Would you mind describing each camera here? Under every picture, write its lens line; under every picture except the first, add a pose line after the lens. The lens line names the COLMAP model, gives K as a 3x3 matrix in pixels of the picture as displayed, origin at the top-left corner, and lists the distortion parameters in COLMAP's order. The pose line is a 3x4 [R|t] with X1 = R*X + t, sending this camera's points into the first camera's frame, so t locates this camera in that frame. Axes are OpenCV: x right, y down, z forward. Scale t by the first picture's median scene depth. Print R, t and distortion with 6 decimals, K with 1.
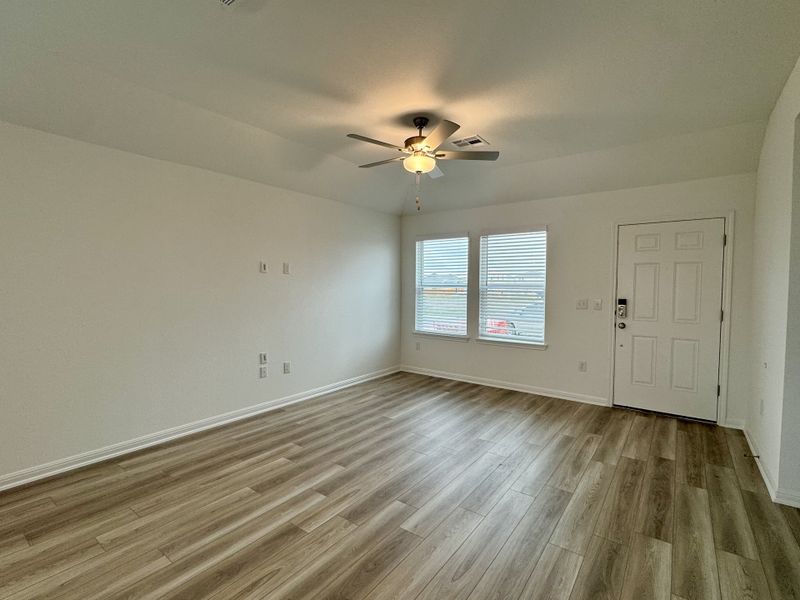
lens RADIAL K [[378.4, 0, 400.0], [0, 378.4, 300.0], [0, 0, 1]] dist [0.003021, 0.000478]
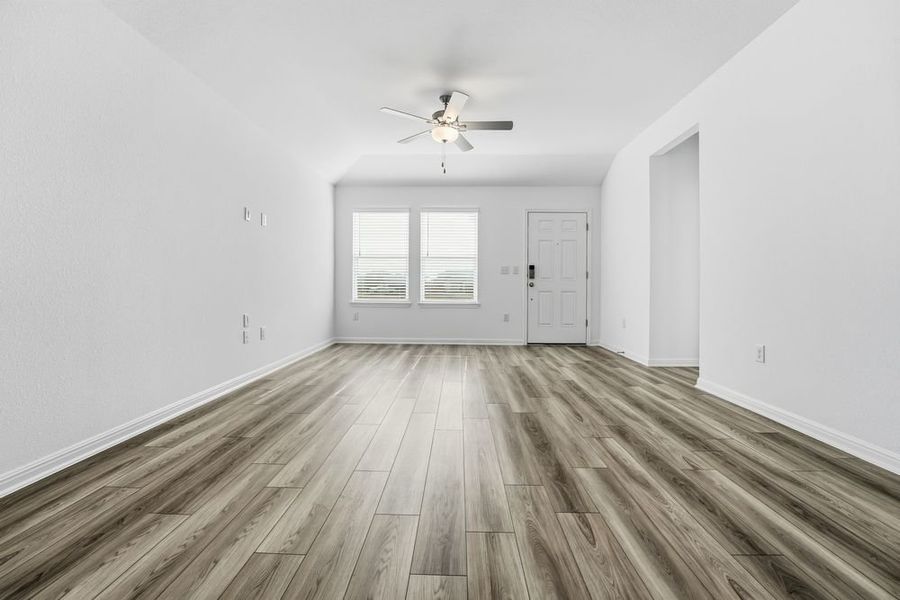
lens RADIAL K [[379.0, 0, 449.9], [0, 379.0, 285.3], [0, 0, 1]] dist [-0.000371, 0.000099]
pose [[0.818301, 0.000535, 0.574789, -0.505500], [0.021175, 0.999293, -0.031076, 0.118849], [-0.574399, 0.037600, 0.817711, 0.043358]]
